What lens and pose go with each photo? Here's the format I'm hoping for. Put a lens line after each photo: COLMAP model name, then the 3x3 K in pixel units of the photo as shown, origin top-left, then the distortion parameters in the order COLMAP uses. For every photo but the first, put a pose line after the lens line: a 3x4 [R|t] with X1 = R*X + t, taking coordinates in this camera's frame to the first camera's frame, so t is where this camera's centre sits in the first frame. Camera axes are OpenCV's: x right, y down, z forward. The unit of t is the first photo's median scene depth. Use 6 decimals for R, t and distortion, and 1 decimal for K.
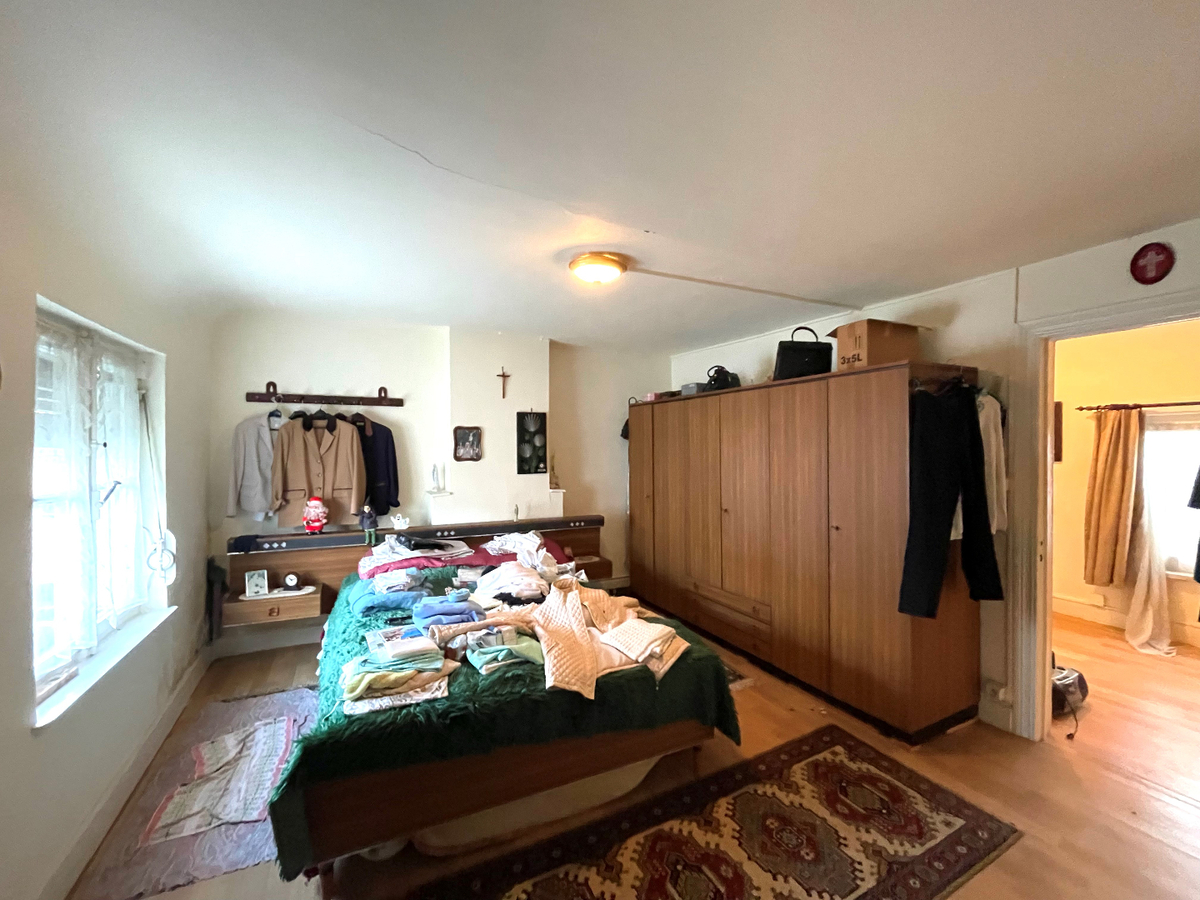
lens RADIAL K [[490.1, 0, 598.9], [0, 490.1, 449.3], [0, 0, 1]] dist [-0.001633, -0.000781]
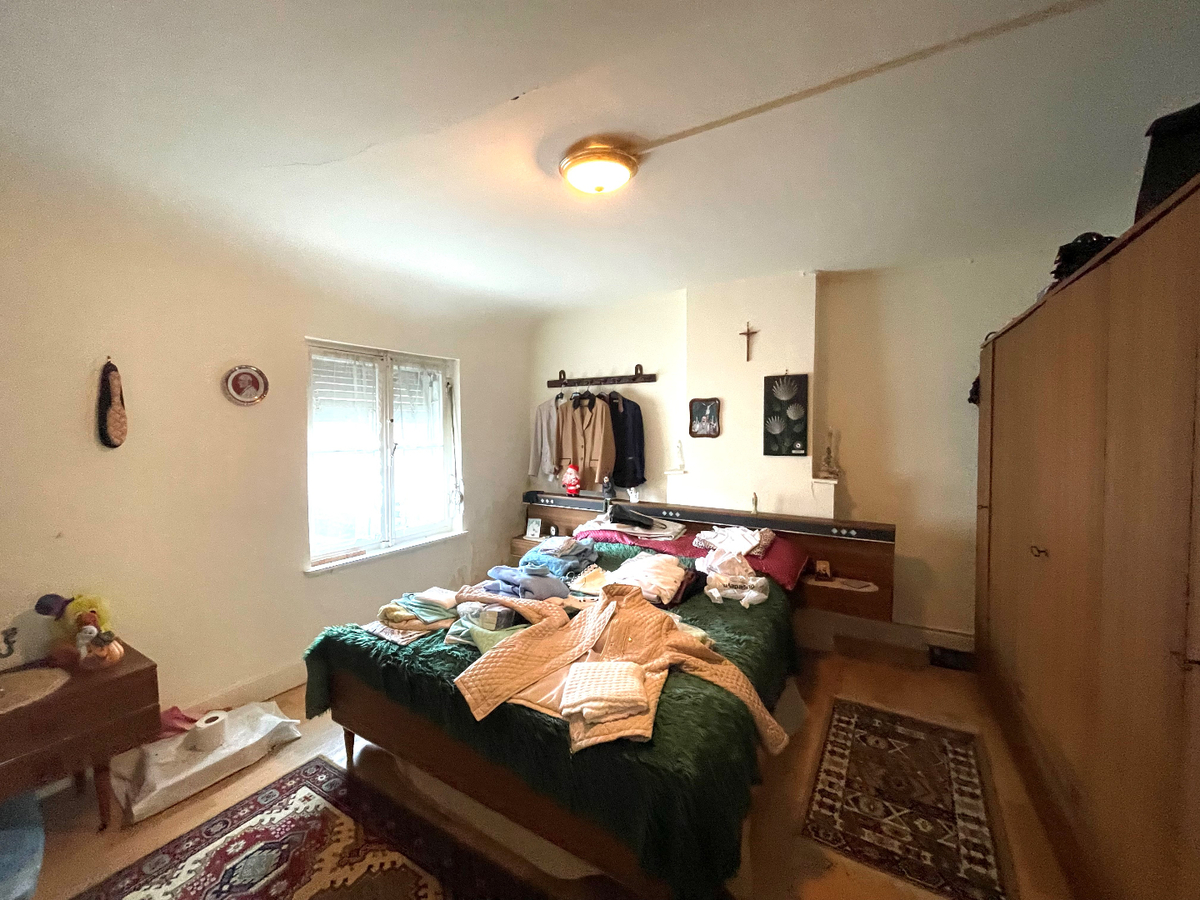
lens RADIAL K [[490.1, 0, 598.7], [0, 490.1, 450.9], [0, 0, 1]] dist [-0.001633, -0.000781]
pose [[0.530629, 0.038055, -0.846749, 0.415614], [-0.001859, 0.999041, 0.043734, 0.010554], [0.847602, -0.021632, 0.530191, 0.398715]]
